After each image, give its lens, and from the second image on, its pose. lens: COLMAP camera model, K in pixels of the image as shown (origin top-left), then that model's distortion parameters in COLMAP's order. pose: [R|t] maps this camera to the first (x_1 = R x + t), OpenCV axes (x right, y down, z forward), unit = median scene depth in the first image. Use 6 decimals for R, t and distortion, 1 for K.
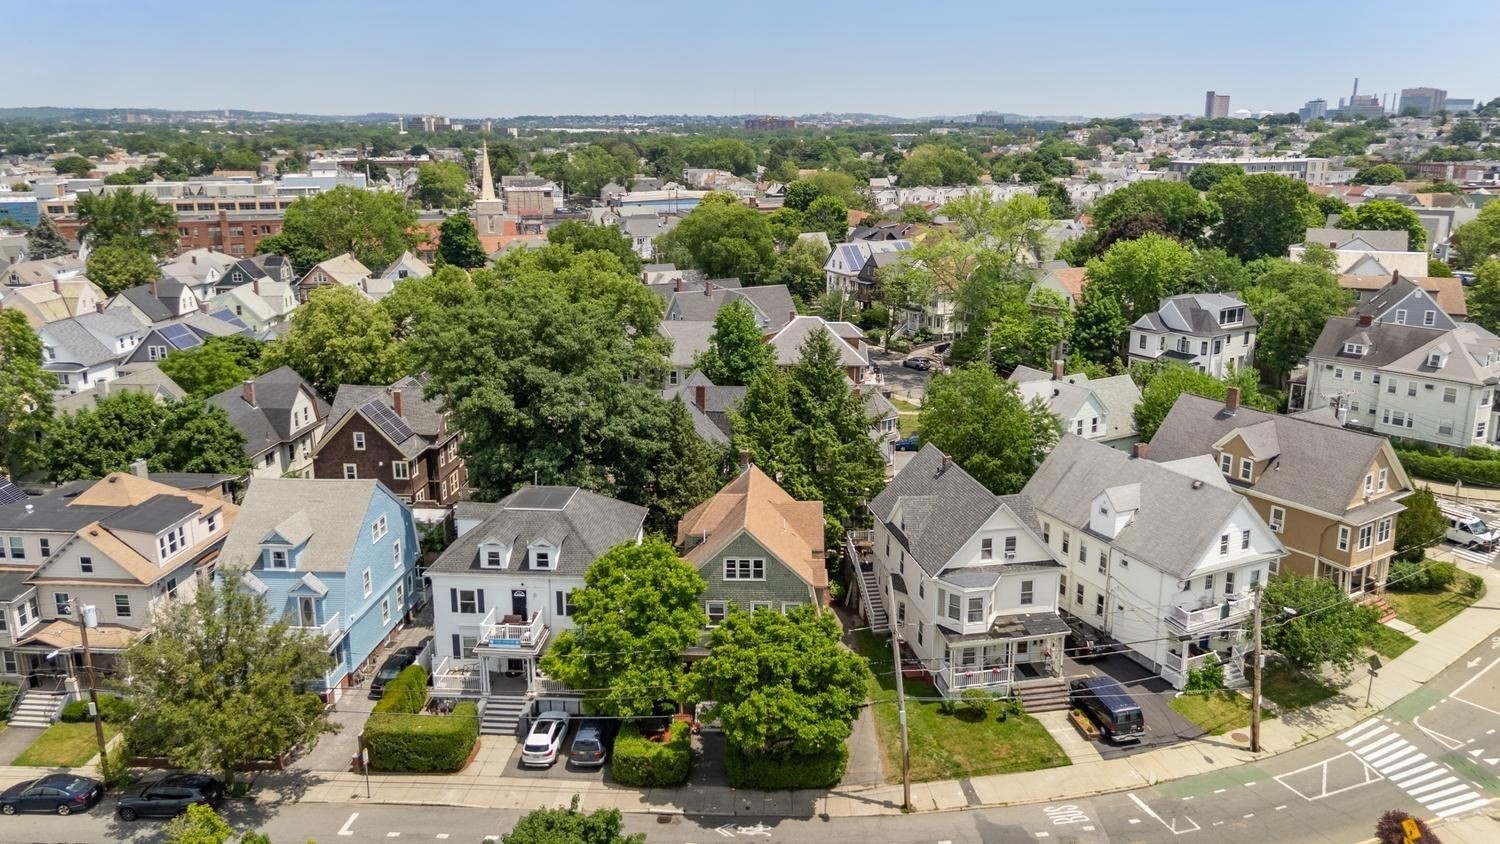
lens RADIAL K [[1104.5, 0, 749.0], [0, 1104.5, 406.4], [0, 0, 1]] dist [0.050176, -0.031920]
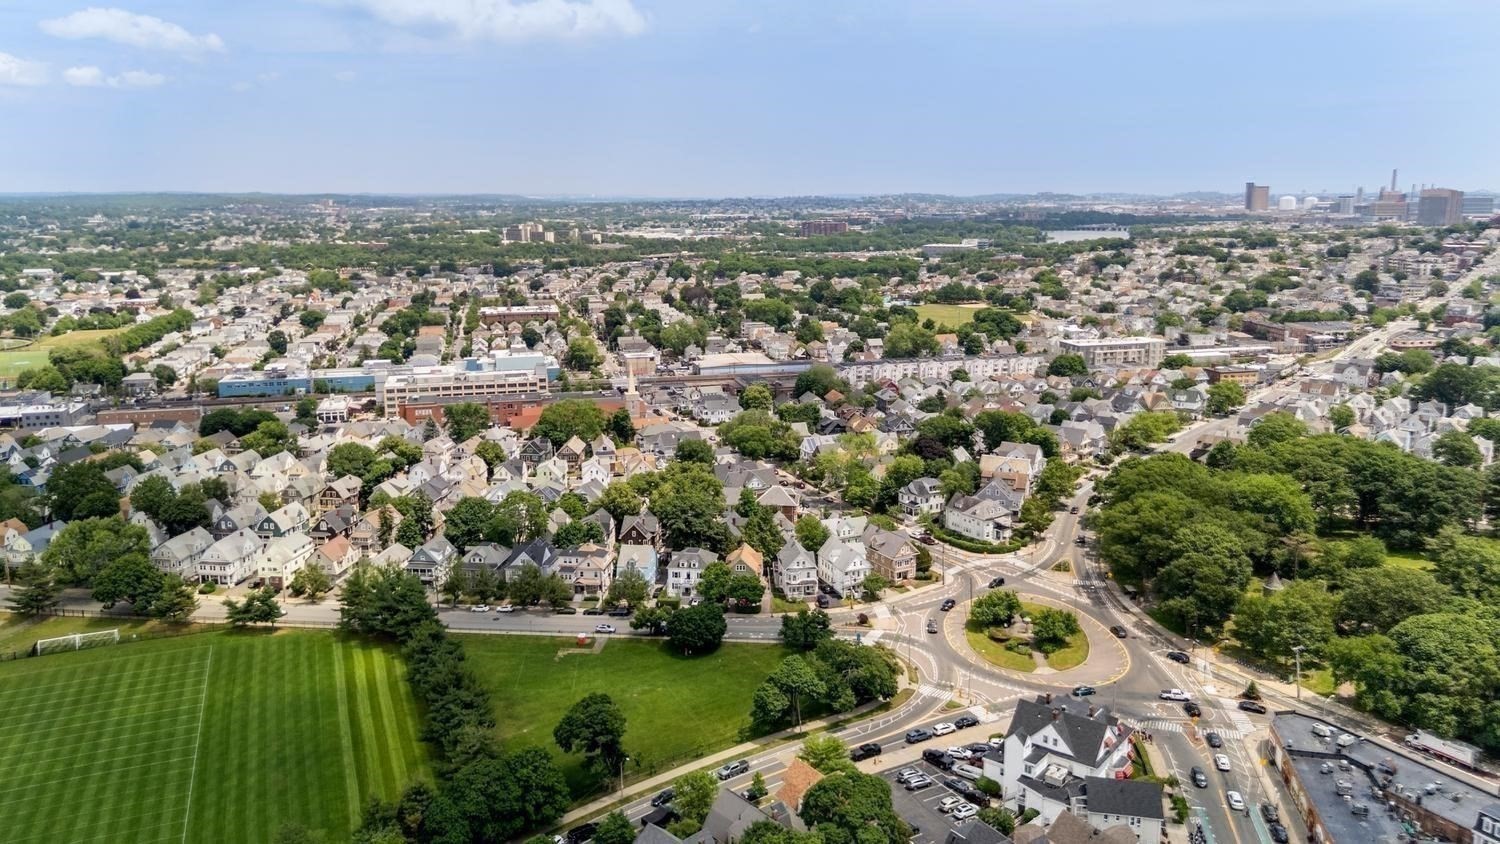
lens RADIAL K [[1104.5, 0, 745.8], [0, 1104.5, 414.9], [0, 0, 1]] dist [0.050176, -0.031920]
pose [[0.998182, 0.007629, -0.059786, 0.239714], [-0.010707, 0.998624, -0.051339, -0.203363], [0.059312, 0.051886, 0.996890, -2.979754]]
